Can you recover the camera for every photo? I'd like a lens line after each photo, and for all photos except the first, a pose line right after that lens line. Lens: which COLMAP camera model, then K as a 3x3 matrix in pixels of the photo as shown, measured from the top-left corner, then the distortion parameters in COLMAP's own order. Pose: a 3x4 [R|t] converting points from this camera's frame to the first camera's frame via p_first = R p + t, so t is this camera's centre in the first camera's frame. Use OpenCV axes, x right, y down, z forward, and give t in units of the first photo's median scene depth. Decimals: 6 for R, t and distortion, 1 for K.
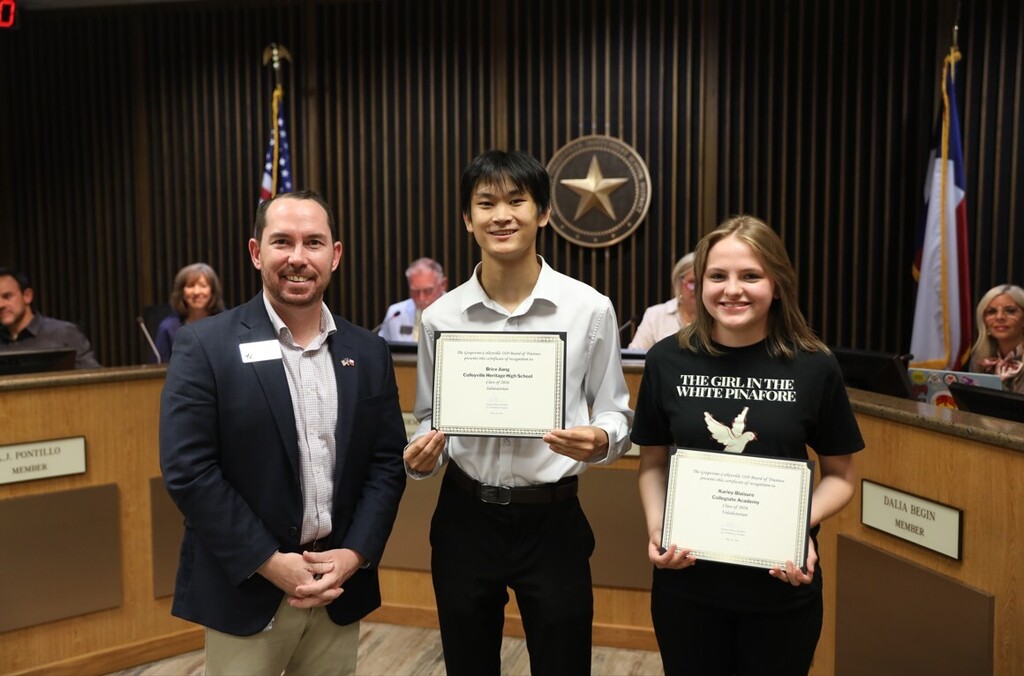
lens RADIAL K [[1090.9, 0, 509.2], [0, 1090.9, 337.1], [0, 0, 1]] dist [0.016740, 0.052916]
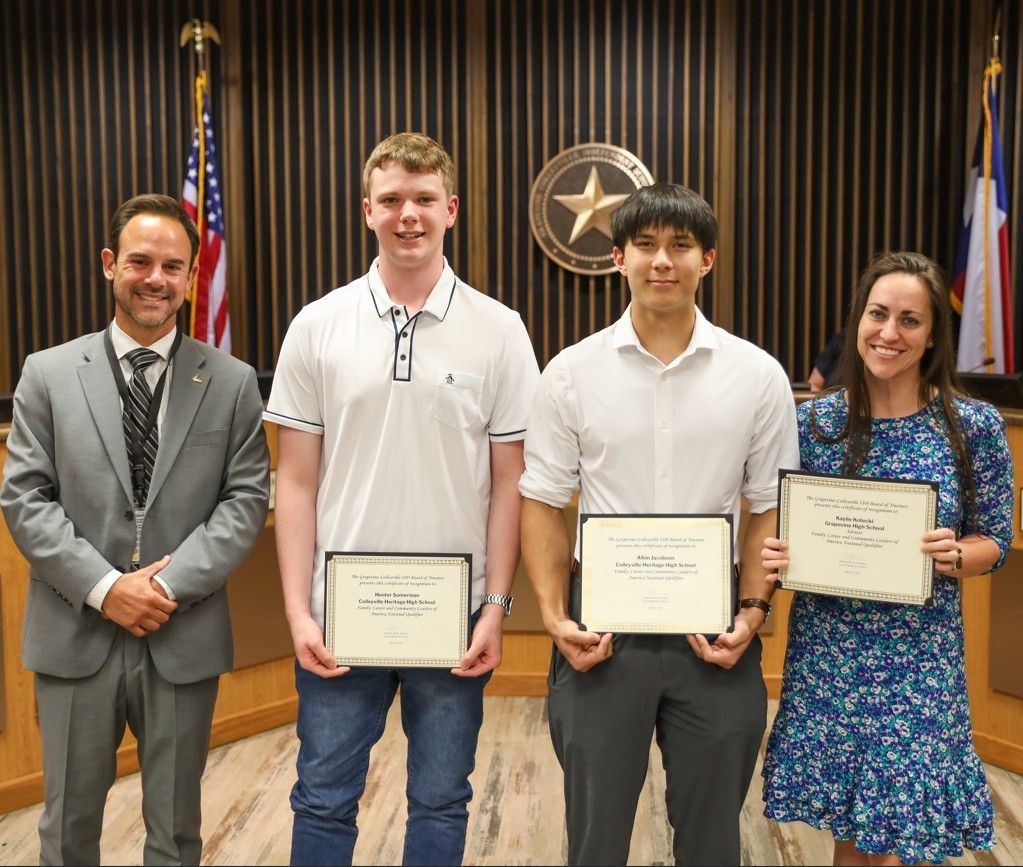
lens RADIAL K [[1652.4, 0, 530.7], [0, 1652.4, 409.4], [0, 0, 1]] dist [0.097191, -0.116090]
pose [[0.972004, -0.018953, 0.234198, -0.276948], [0.020383, 0.999785, -0.003688, 0.026919], [-0.234078, 0.008358, 0.972182, -0.247166]]
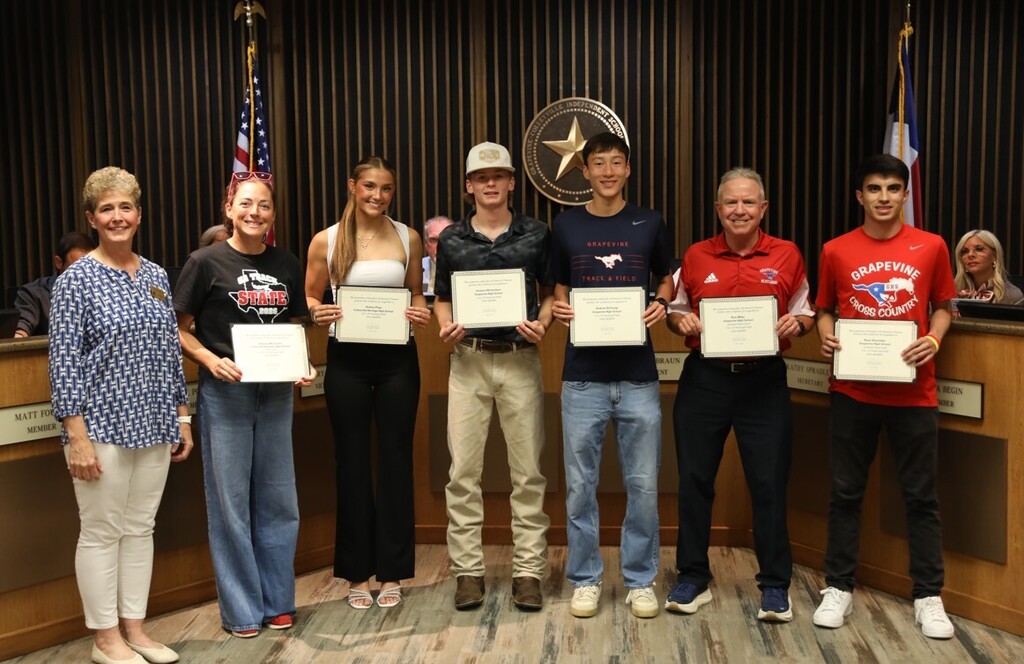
lens RADIAL K [[1553.8, 0, 512.0], [0, 1553.8, 332.0], [0, 0, 1]] dist [0.144515, 0.061236]
pose [[0.975801, -0.028170, 0.216840, -0.305507], [0.028637, 0.999589, 0.000989, 0.033772], [-0.216779, 0.005245, 0.976207, -0.424369]]
